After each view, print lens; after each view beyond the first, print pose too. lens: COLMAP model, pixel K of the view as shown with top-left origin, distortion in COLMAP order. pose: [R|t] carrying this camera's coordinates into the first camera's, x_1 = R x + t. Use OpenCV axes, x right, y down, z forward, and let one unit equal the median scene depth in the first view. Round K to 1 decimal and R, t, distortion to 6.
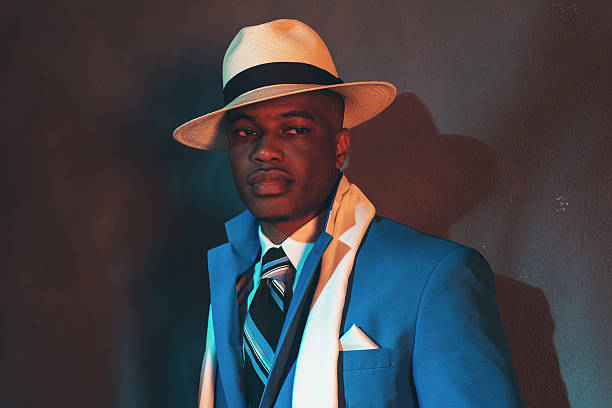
lens RADIAL K [[955.2, 0, 306.0], [0, 955.2, 204.0], [0, 0, 1]] dist [0.097029, -0.109633]
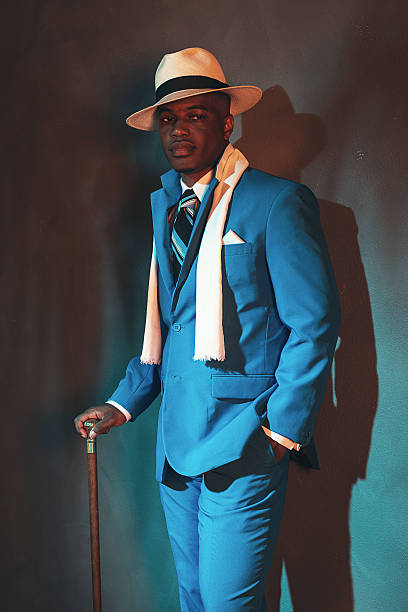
lens RADIAL K [[955.2, 0, 204.0], [0, 955.2, 306.0], [0, 0, 1]] dist [0.097029, -0.109633]
pose [[0.995309, -0.015687, -0.095463, 0.157644], [0.027316, 0.992184, 0.121757, 0.047903], [0.092807, -0.123793, 0.987959, -0.707563]]
